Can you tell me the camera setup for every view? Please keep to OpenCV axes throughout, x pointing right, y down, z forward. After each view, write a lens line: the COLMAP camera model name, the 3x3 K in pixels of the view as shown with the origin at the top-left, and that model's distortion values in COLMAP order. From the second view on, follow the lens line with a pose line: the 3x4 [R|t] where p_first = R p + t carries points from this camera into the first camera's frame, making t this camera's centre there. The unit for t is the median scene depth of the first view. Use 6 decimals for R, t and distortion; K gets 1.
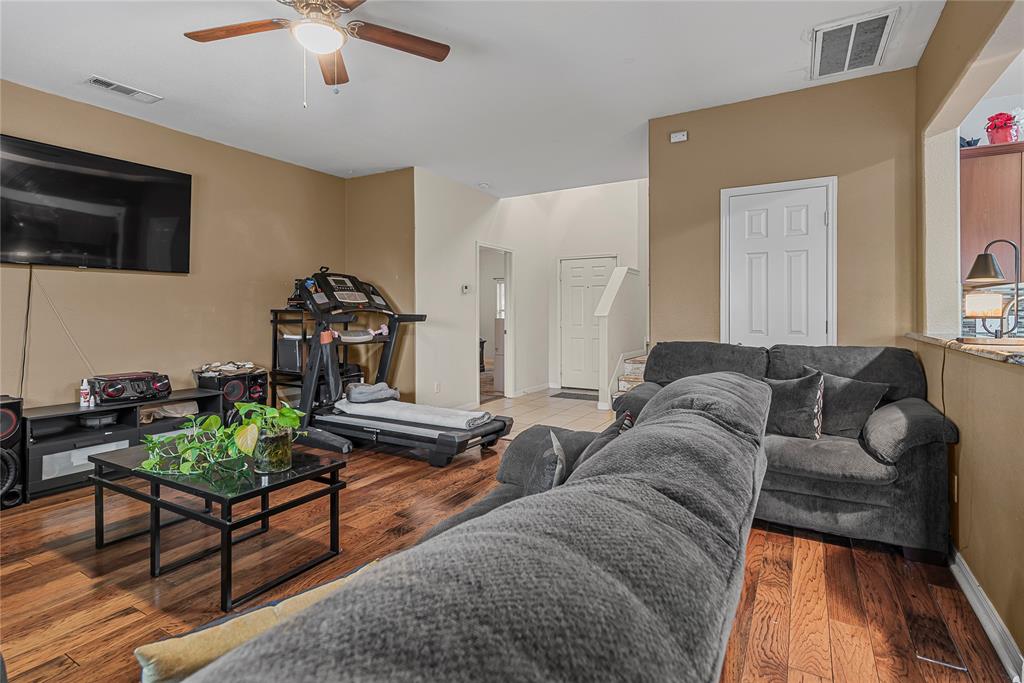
lens RADIAL K [[503.7, 0, 512.0], [0, 503.7, 341.5], [0, 0, 1]] dist [0.007492, -0.000490]
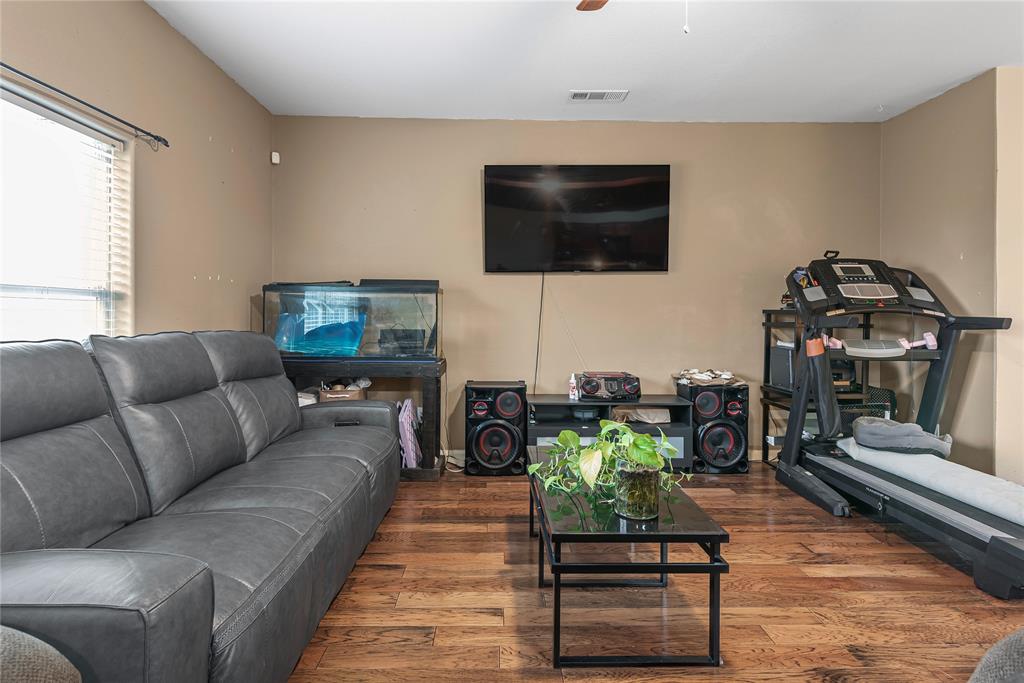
lens RADIAL K [[559.0, 0, 511.6], [0, 559.0, 326.7], [0, 0, 1]] dist [0.002905, -0.000548]
pose [[0.518535, 0.023602, -0.854731, 0.088757], [-0.053184, 0.998574, -0.004691, -0.011111], [0.853401, 0.047890, 0.519051, 0.209422]]
